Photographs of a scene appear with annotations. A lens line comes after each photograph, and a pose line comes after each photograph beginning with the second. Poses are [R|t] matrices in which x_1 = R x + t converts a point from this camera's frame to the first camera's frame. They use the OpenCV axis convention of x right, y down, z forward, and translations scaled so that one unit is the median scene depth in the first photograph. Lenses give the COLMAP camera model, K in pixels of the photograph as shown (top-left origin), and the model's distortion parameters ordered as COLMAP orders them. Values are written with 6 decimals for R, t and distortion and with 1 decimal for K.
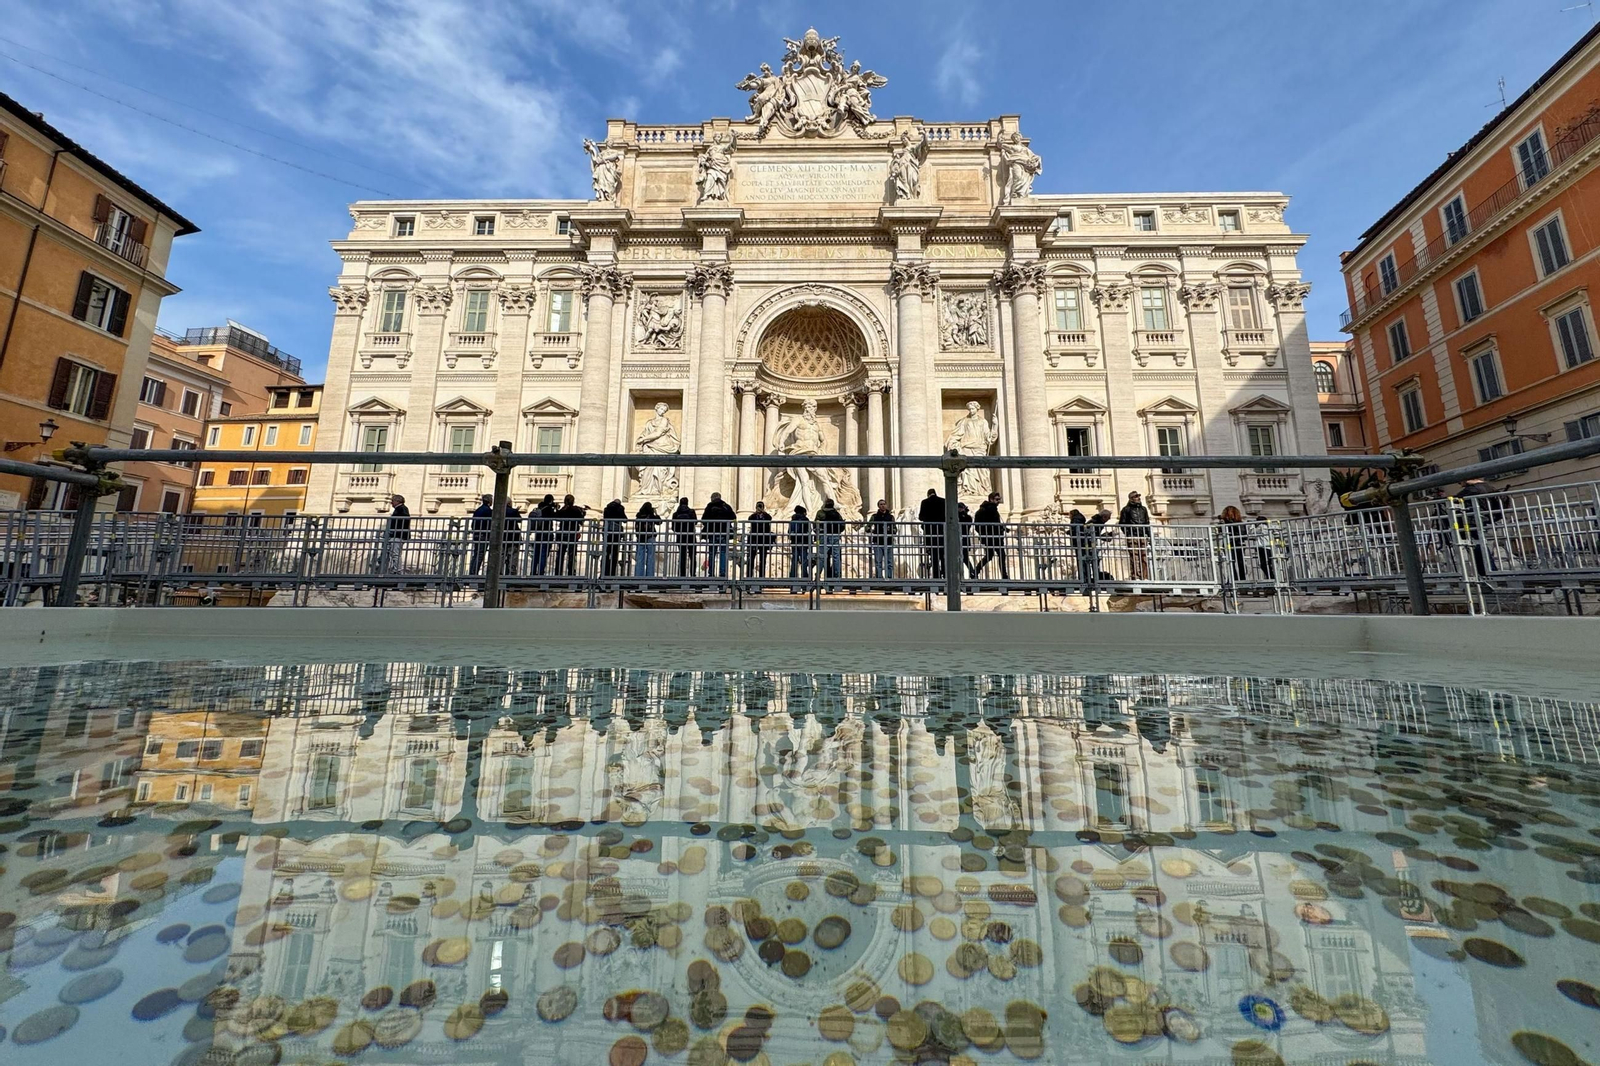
lens RADIAL K [[635.3, 0, 795.0], [0, 635.3, 476.9], [0, 0, 1]] dist [-0.002987, 0.000101]
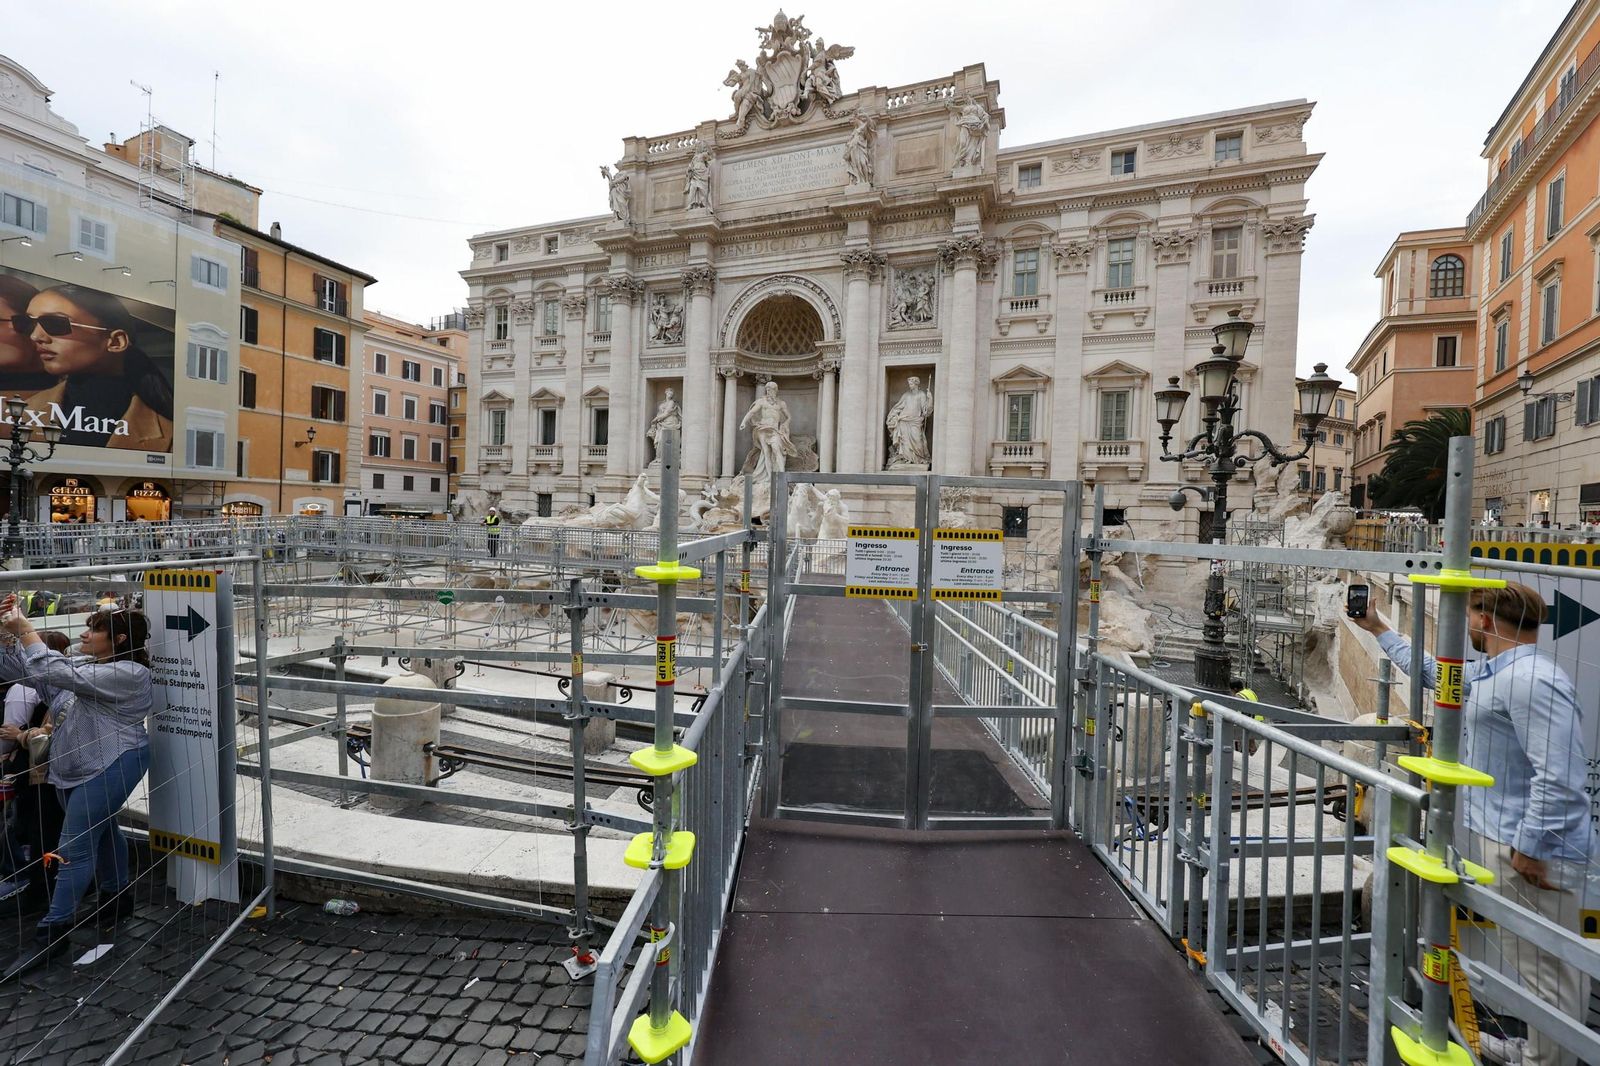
lens RADIAL K [[634.6, 0, 795.5], [0, 634.6, 524.4], [0, 0, 1]] dist [-0.000129, -0.000085]
pose [[0.941592, 0.031711, -0.335259, 0.447300], [0.038907, 0.978646, 0.201839, -0.094745], [0.334501, -0.203094, 0.920251, -0.128143]]
